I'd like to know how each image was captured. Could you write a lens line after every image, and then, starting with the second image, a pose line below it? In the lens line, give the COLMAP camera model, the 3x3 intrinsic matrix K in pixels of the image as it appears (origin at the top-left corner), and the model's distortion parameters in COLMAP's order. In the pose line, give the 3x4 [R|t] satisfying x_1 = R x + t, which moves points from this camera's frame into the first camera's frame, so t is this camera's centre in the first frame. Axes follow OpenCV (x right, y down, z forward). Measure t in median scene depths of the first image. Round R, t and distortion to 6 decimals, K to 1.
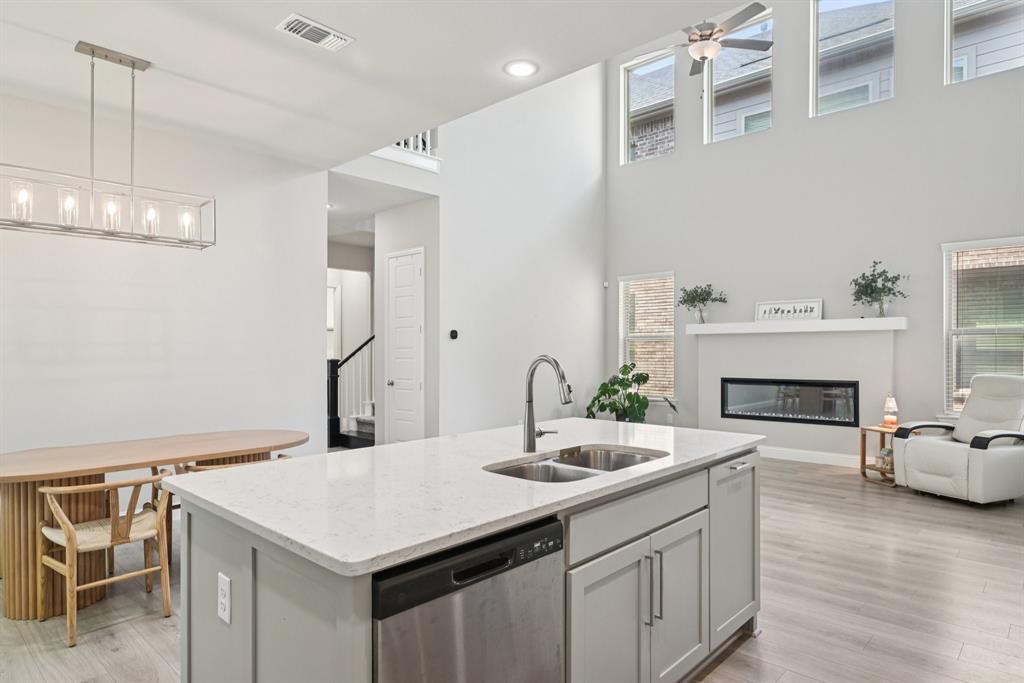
lens RADIAL K [[585.6, 0, 514.5], [0, 585.6, 351.9], [0, 0, 1]] dist [0.002176, 0.001767]
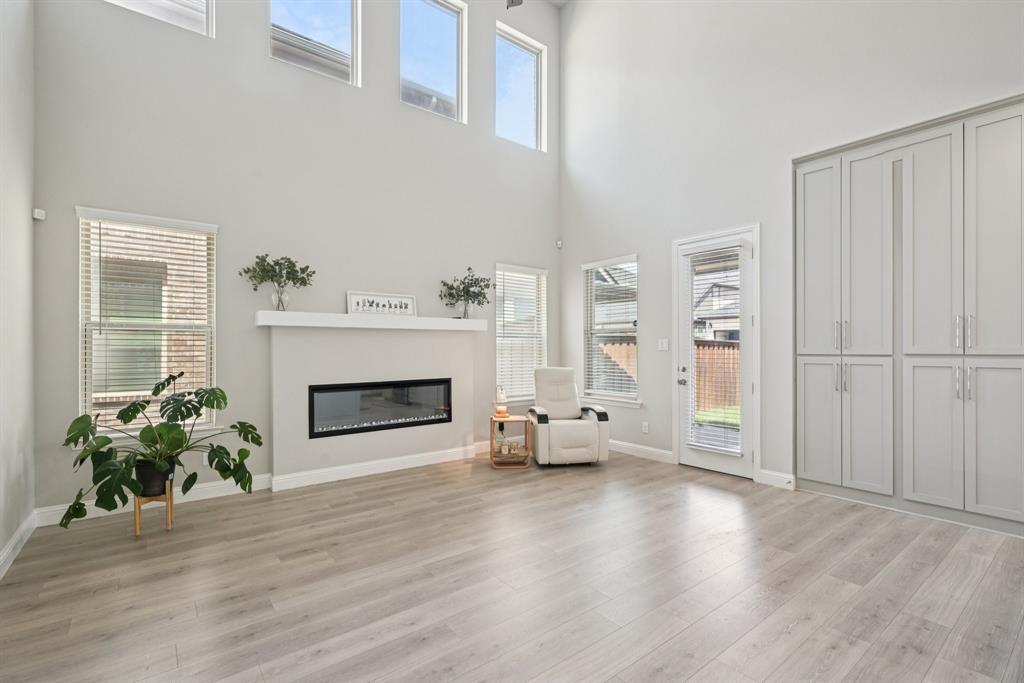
lens RADIAL K [[467.4, 0, 512.1], [0, 467.4, 345.9], [0, 0, 1]] dist [0.002543, -0.000984]
pose [[0.164238, 0.008032, 0.986388, -0.224762], [0.004168, 0.999952, -0.008837, 0.000095], [-0.986412, 0.005563, 0.164197, 0.753023]]
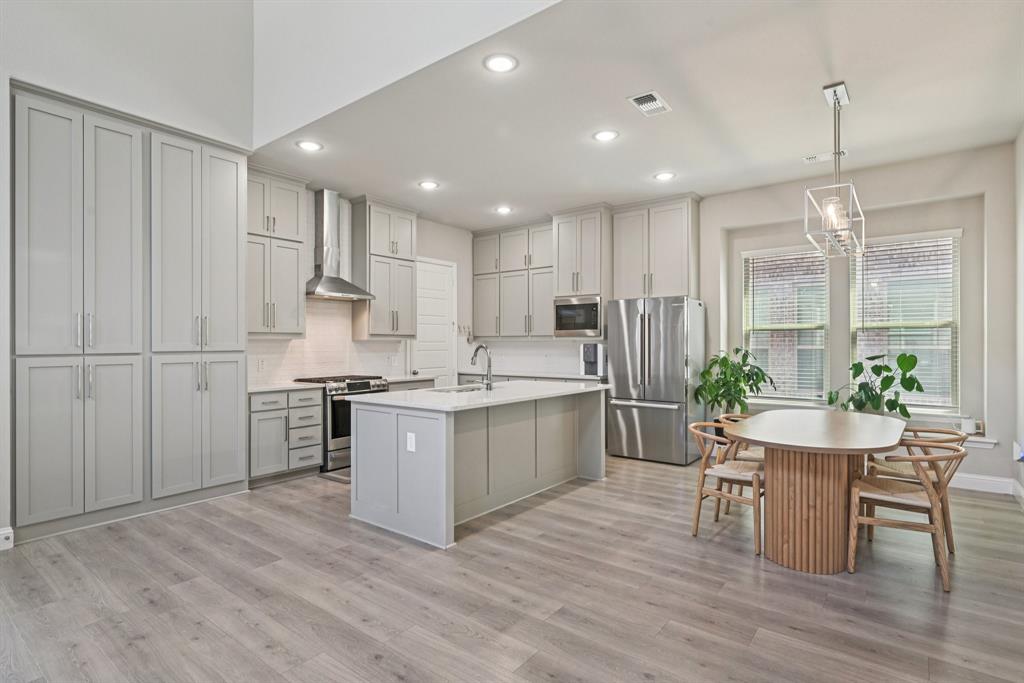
lens RADIAL K [[514.0, 0, 517.4], [0, 514.0, 345.5], [0, 0, 1]] dist [-0.001564, 0.005159]
pose [[-0.995701, 0.007648, -0.092314, 0.033993], [0.006892, 0.999940, 0.008500, -0.002741], [0.092373, 0.007827, -0.995694, 1.023556]]
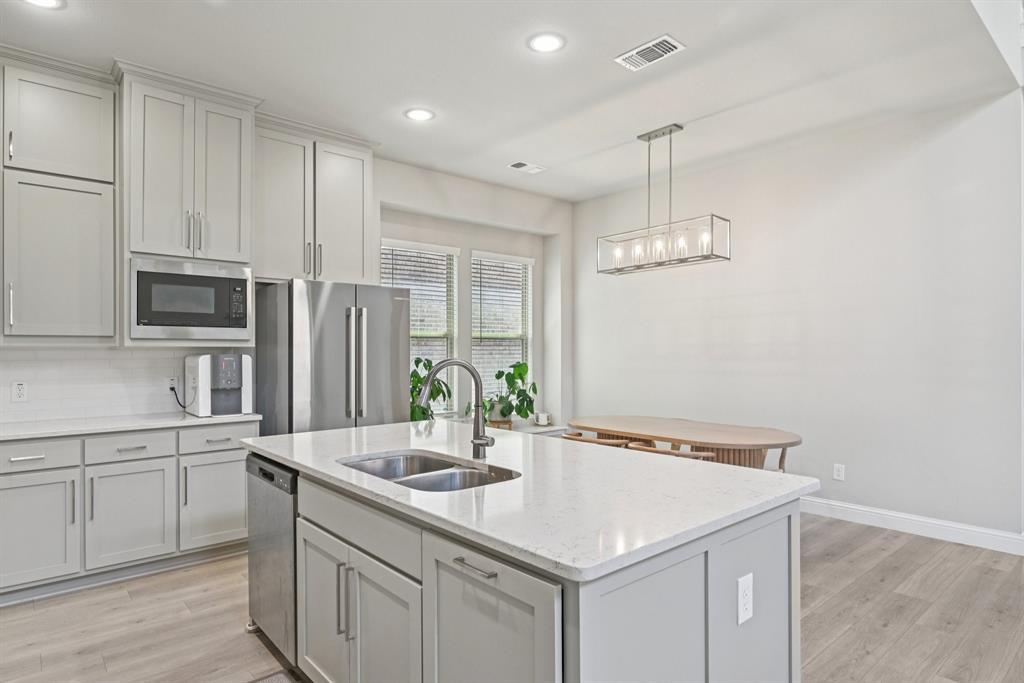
lens RADIAL K [[578.5, 0, 514.4], [0, 578.5, 347.6], [0, 0, 1]] dist [-0.000101, -0.000378]
pose [[-0.102042, 0.001482, -0.994779, 0.348109], [-0.001750, 0.999997, 0.001669, -0.005075], [0.994779, 0.001911, -0.102039, 0.412846]]
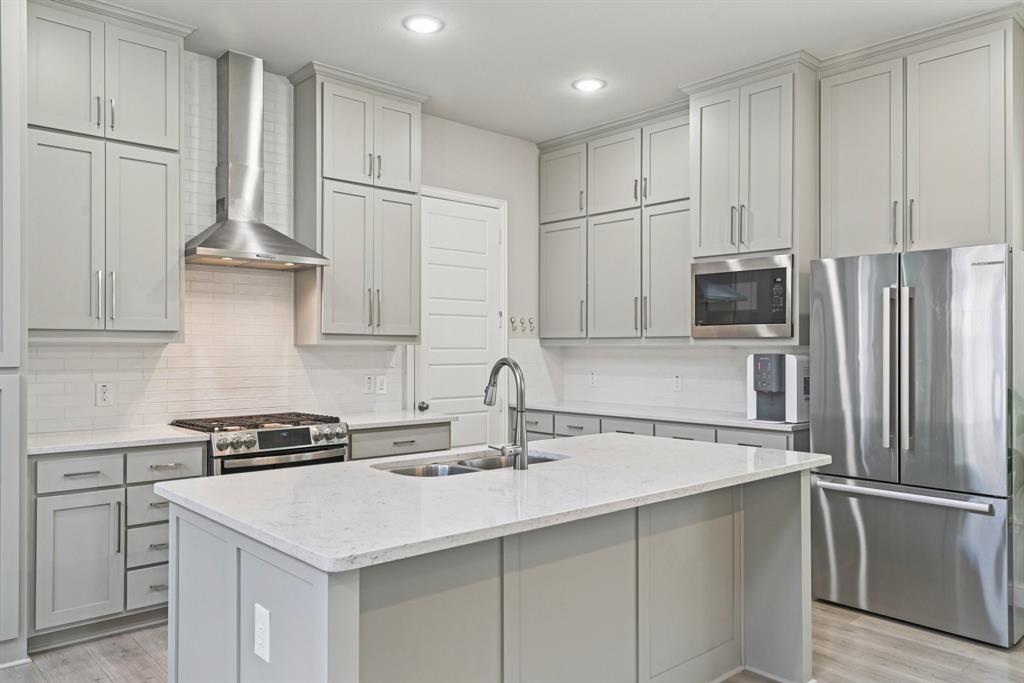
lens RADIAL K [[741.5, 0, 516.3], [0, 741.5, 350.8], [0, 0, 1]] dist [0.001268, -0.003997]
pose [[-0.996534, 0.003956, 0.083092, -0.022366], [0.004444, 0.999974, 0.005689, -0.004379], [-0.083067, 0.006039, -0.996526, 0.750934]]
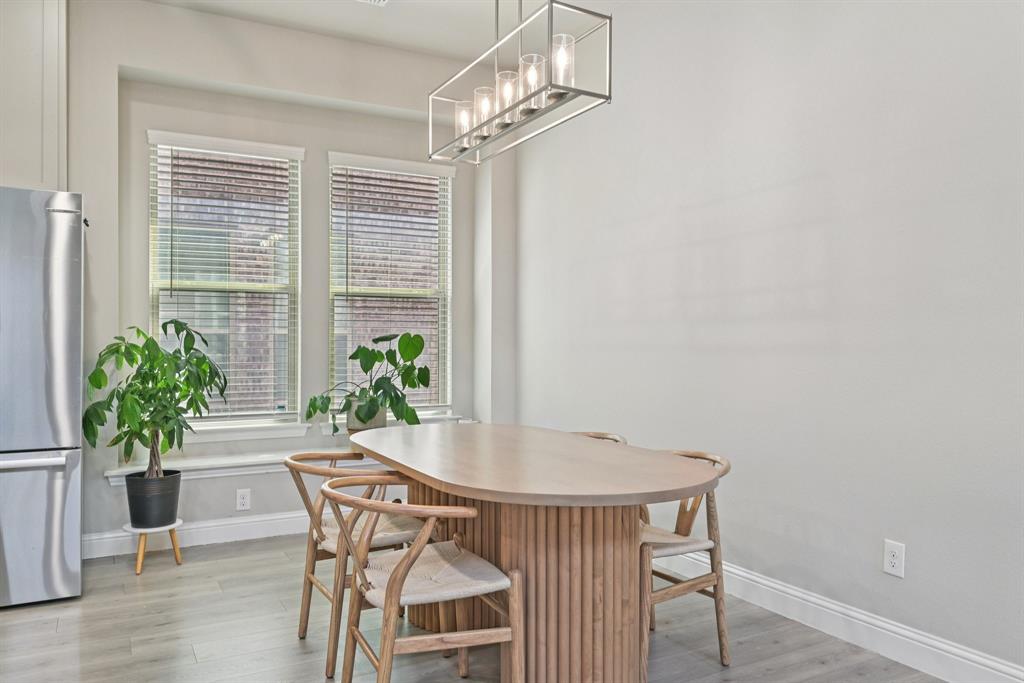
lens RADIAL K [[741.5, 0, 516.8], [0, 741.5, 344.6], [0, 0, 1]] dist [0.001268, -0.003997]
pose [[-0.311753, 0.010193, -0.950109, 0.071777], [-0.003120, 0.999926, 0.011751, 0.022325], [0.950158, 0.006627, -0.311698, 0.658637]]
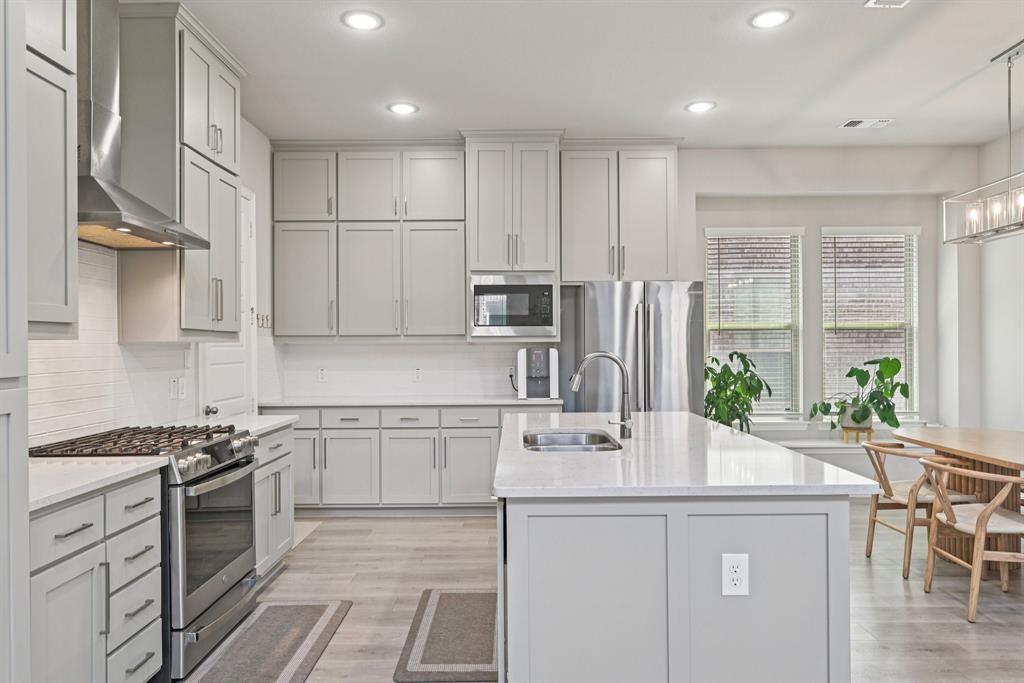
lens RADIAL K [[672.7, 0, 516.7], [0, 672.7, 341.6], [0, 0, 1]] dist [0.001360, -0.002647]
pose [[-0.729491, 0.006391, -0.683960, 0.375857], [0.007579, 0.999970, 0.001260, -0.005885], [0.683948, -0.004264, -0.729518, 0.640711]]
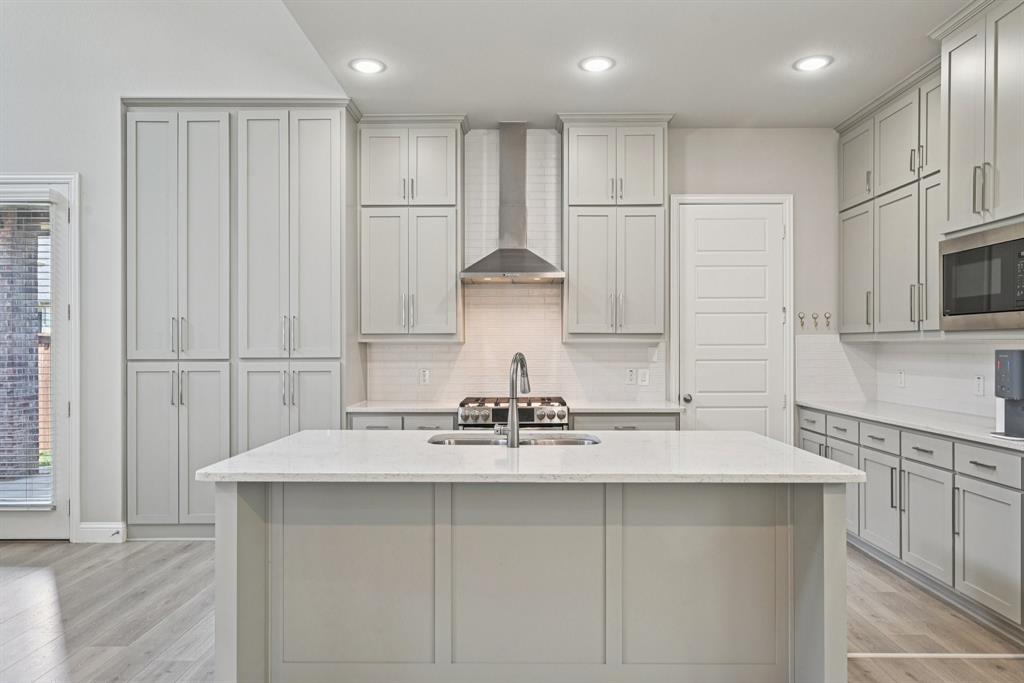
lens RADIAL K [[672.7, 0, 511.9], [0, 672.7, 343.1], [0, 0, 1]] dist [0.001360, -0.002647]
pose [[-0.668766, 0.010641, 0.743396, -0.305150], [0.008570, 0.999941, -0.006604, -0.001510], [-0.743423, 0.001954, -0.668819, 0.640298]]
